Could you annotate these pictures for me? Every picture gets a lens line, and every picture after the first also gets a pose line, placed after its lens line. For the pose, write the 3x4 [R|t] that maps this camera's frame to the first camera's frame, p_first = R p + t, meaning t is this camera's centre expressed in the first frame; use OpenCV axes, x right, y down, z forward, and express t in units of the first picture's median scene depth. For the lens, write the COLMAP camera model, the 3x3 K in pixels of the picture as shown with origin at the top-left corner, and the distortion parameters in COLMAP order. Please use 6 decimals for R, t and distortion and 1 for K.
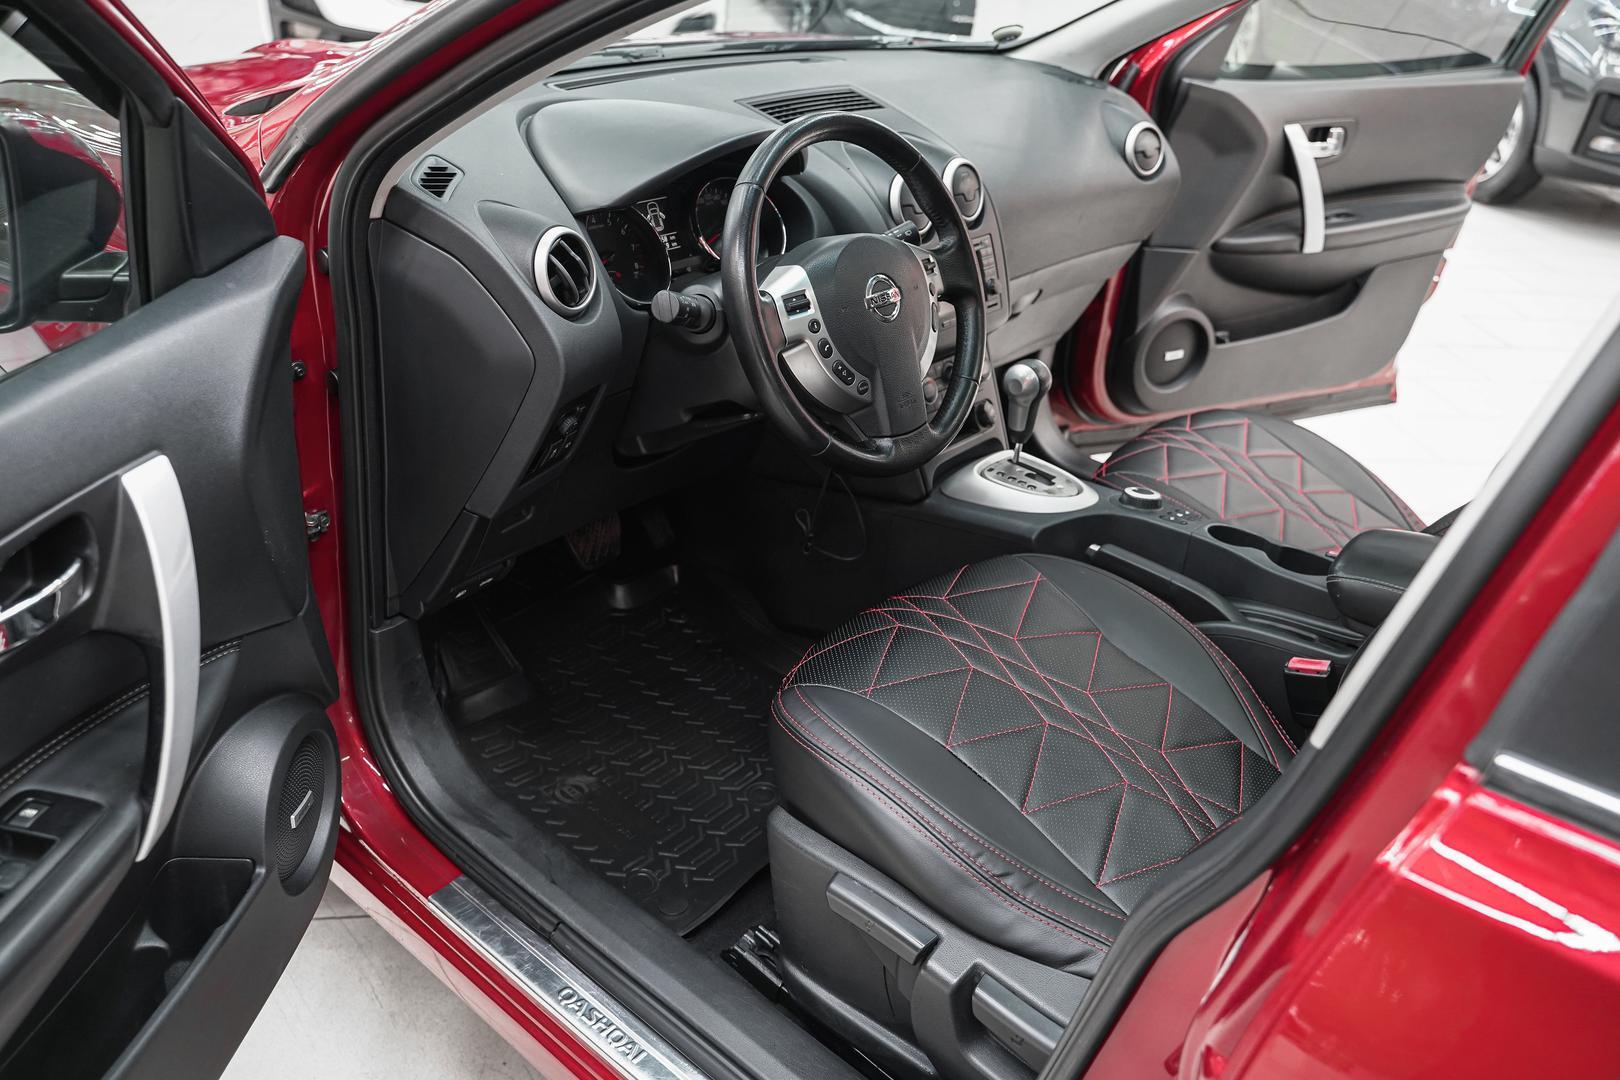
lens RADIAL K [[1296.6, 0, 810.0], [0, 1296.6, 540.0], [0, 0, 1]] dist [-0.029426, -0.000028]
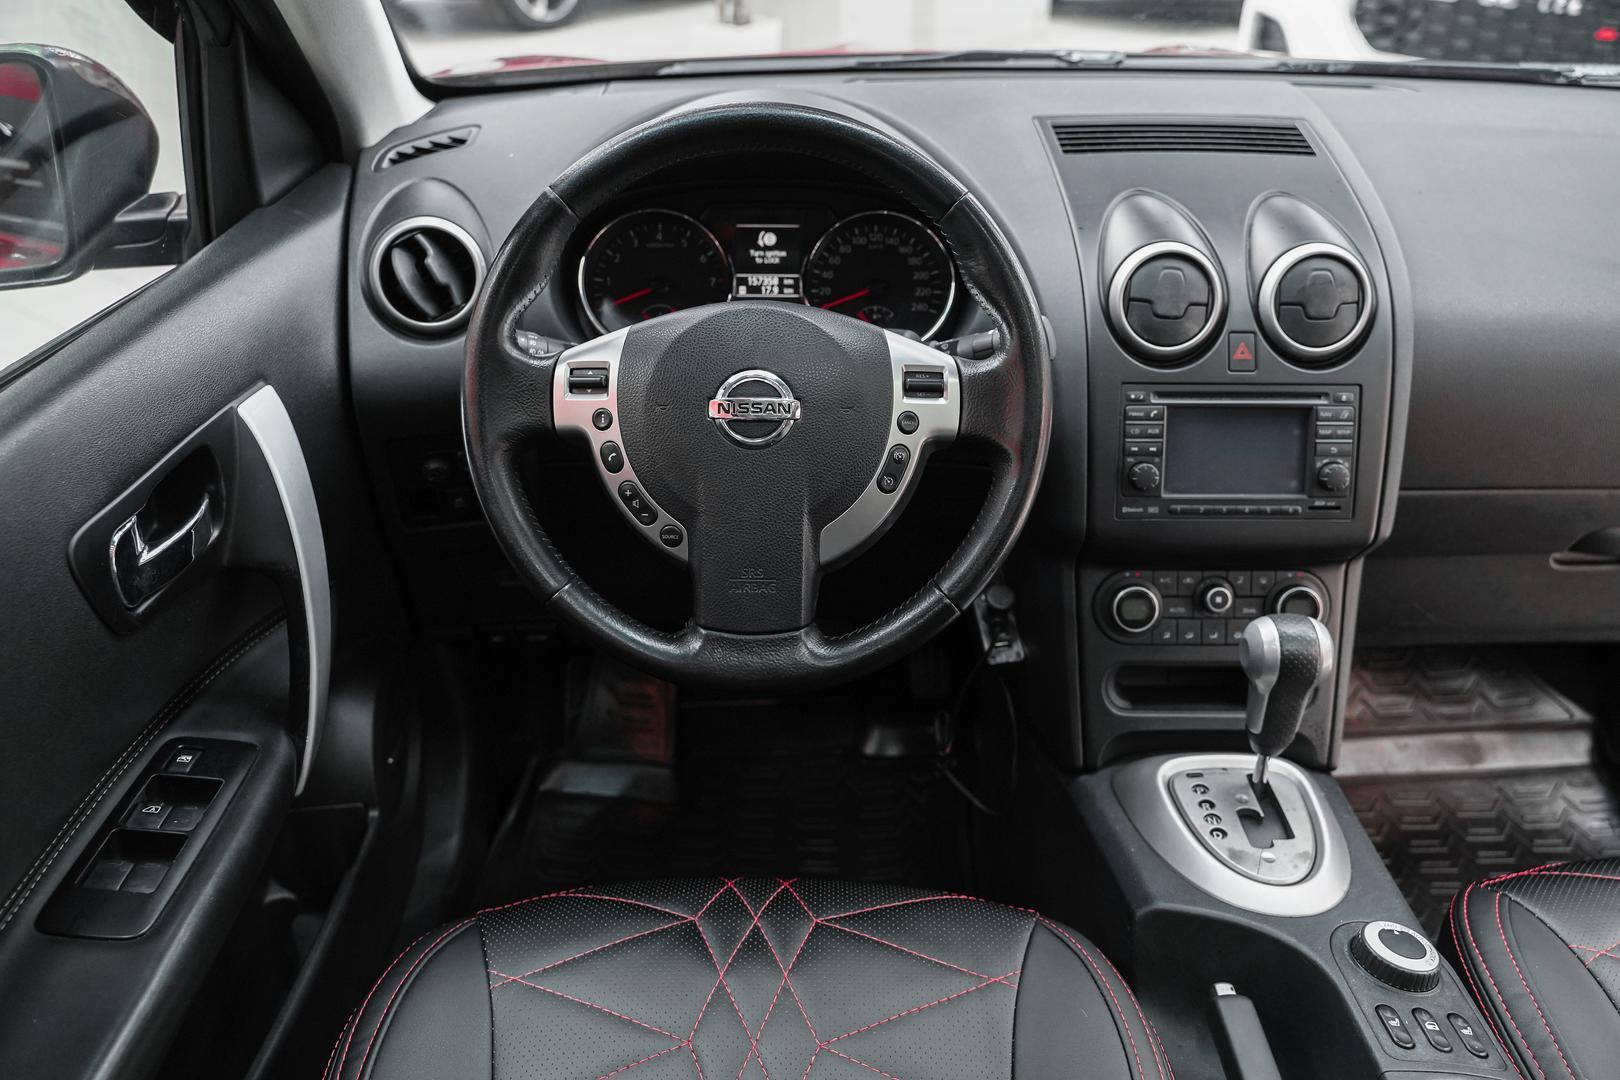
lens RADIAL K [[1285.6, 0, 807.0], [0, 1285.6, 536.0], [0, 0, 1]] dist [-0.021967, 0.001630]
pose [[0.652301, 0.293662, -0.698760, 0.390453], [-0.328285, 0.940400, 0.088756, -0.146922], [0.683178, 0.171497, 0.709828, 0.459056]]
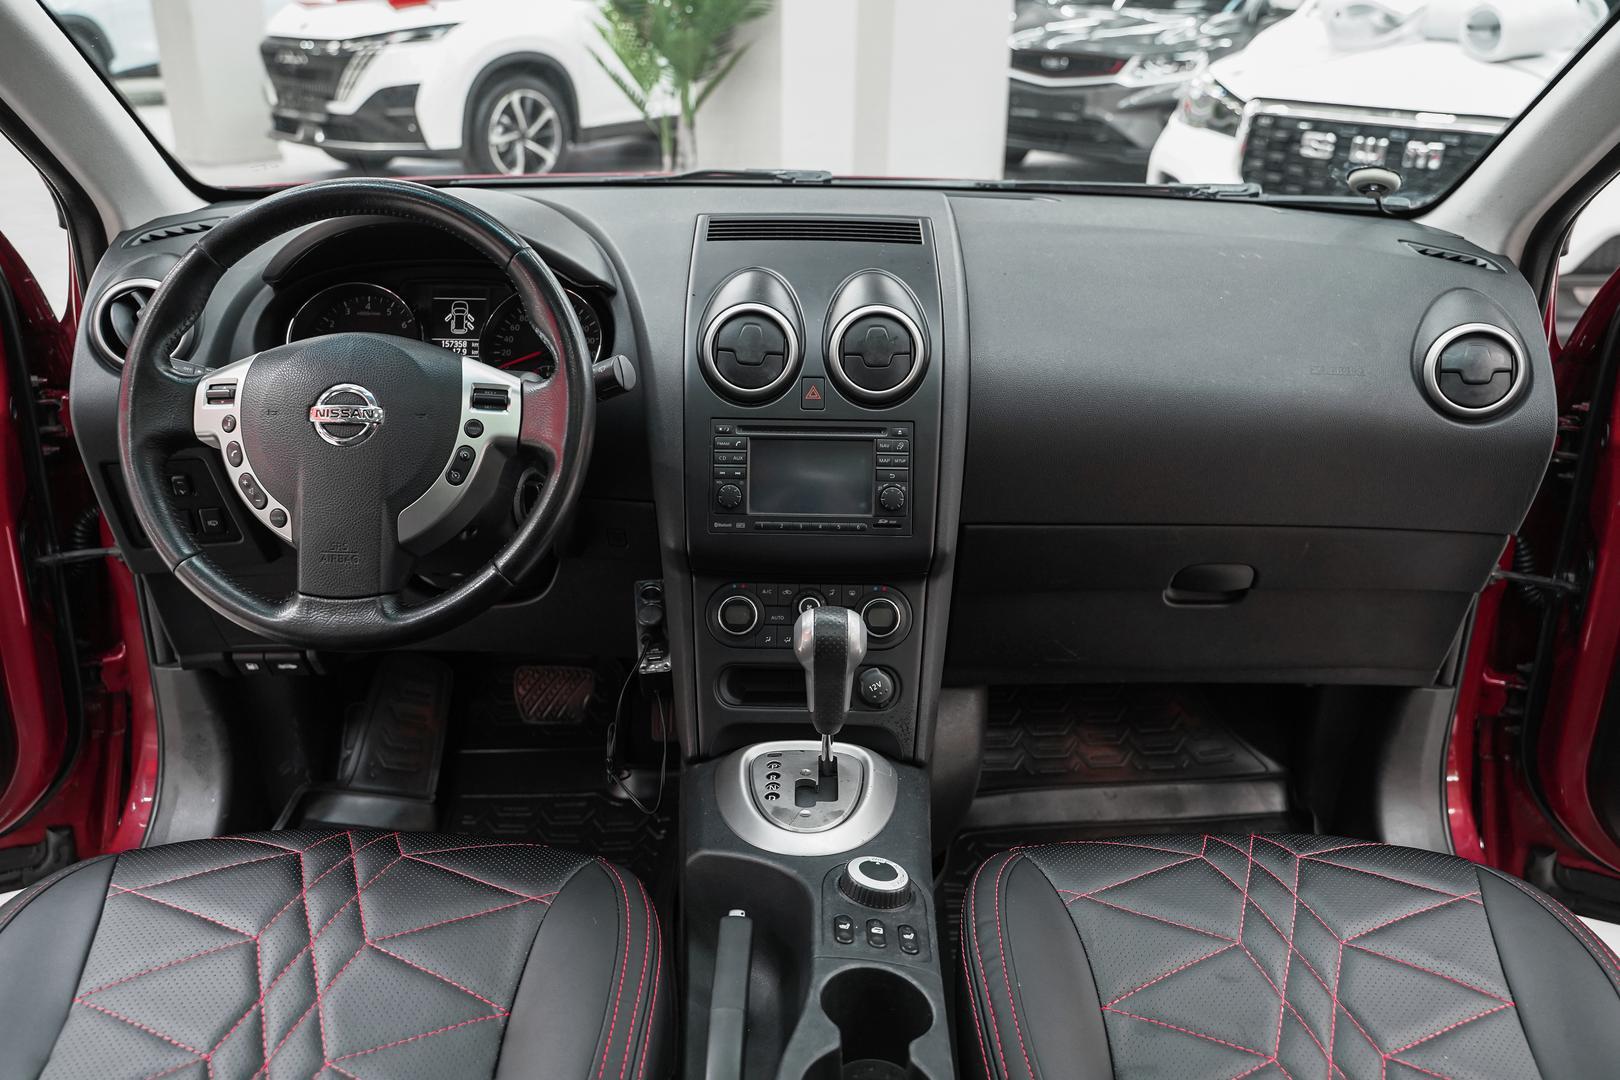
lens RADIAL K [[1297.9, 0, 801.7], [0, 1297.9, 535.9], [0, 0, 1]] dist [-0.027635, 0.032240]
pose [[0.641344, 0.210900, -0.737699, 0.607472], [-0.339222, 0.940345, -0.026080, -0.145690], [0.688191, 0.266970, 0.674626, 0.531377]]
